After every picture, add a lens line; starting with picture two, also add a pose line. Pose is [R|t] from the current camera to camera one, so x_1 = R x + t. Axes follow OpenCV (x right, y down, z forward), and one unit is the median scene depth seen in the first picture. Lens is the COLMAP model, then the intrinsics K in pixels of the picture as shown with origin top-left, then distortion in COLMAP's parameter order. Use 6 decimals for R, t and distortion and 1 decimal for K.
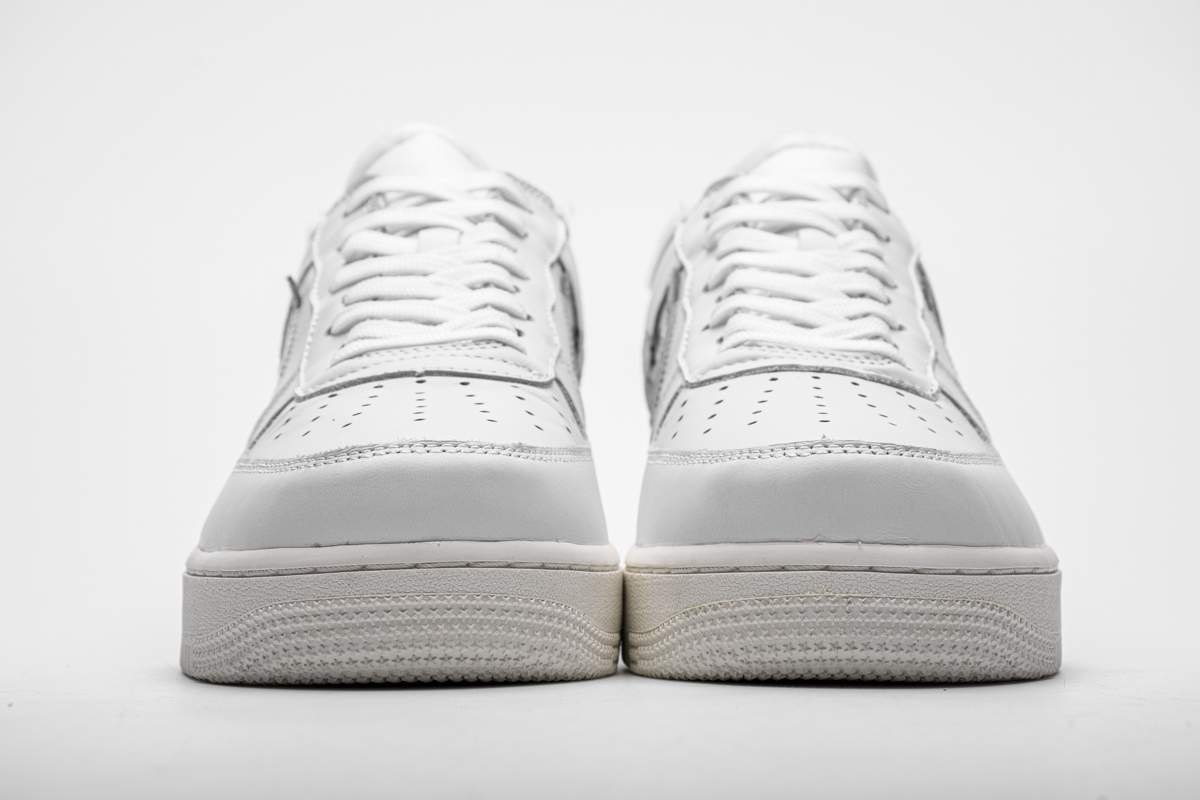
lens RADIAL K [[2751.9, 0, 598.8], [0, 2751.9, 399.6], [0, 0, 1]] dist [0.162489, 0.000000]
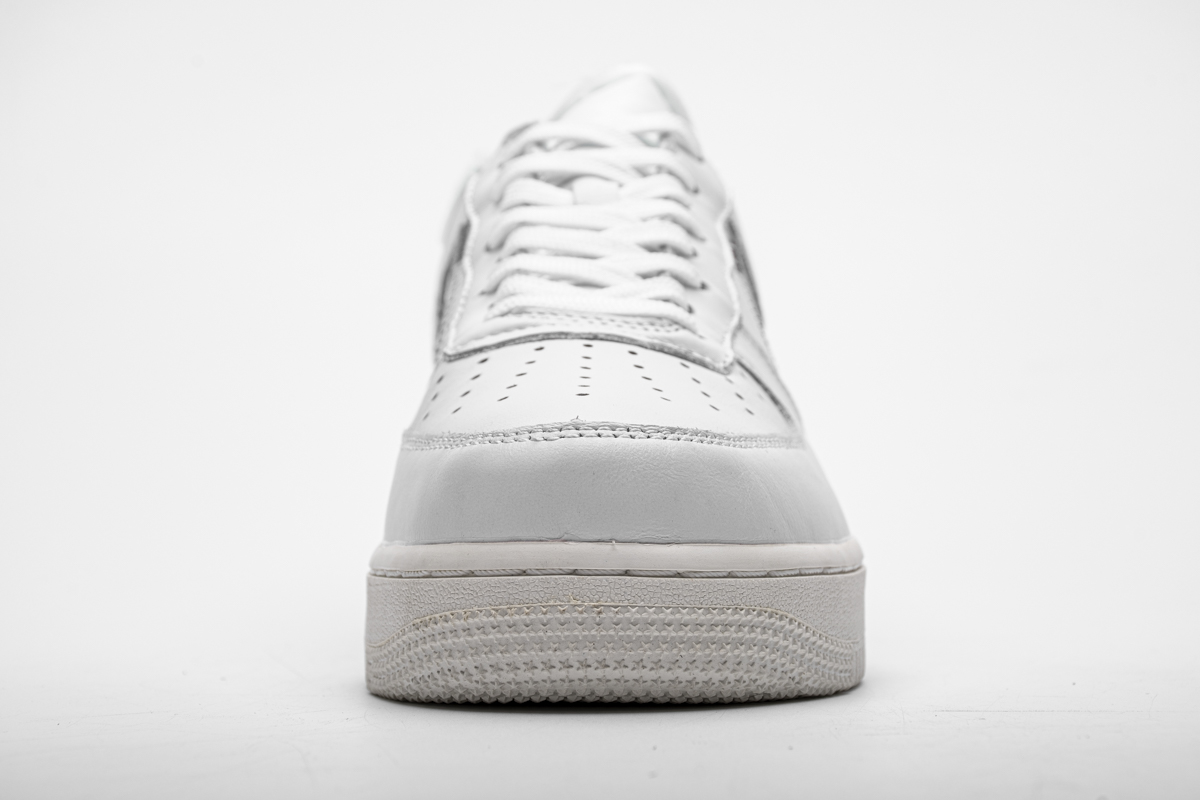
lens RADIAL K [[2665.6, 0, 600.6], [0, 2665.6, 400.1], [0, 0, 1]] dist [-0.111220, 0.000000]
pose [[0.999963, -0.007715, 0.003851, 0.085715], [0.007664, 0.999883, 0.013236, -0.002765], [-0.003952, -0.013206, 0.999905, 0.174013]]
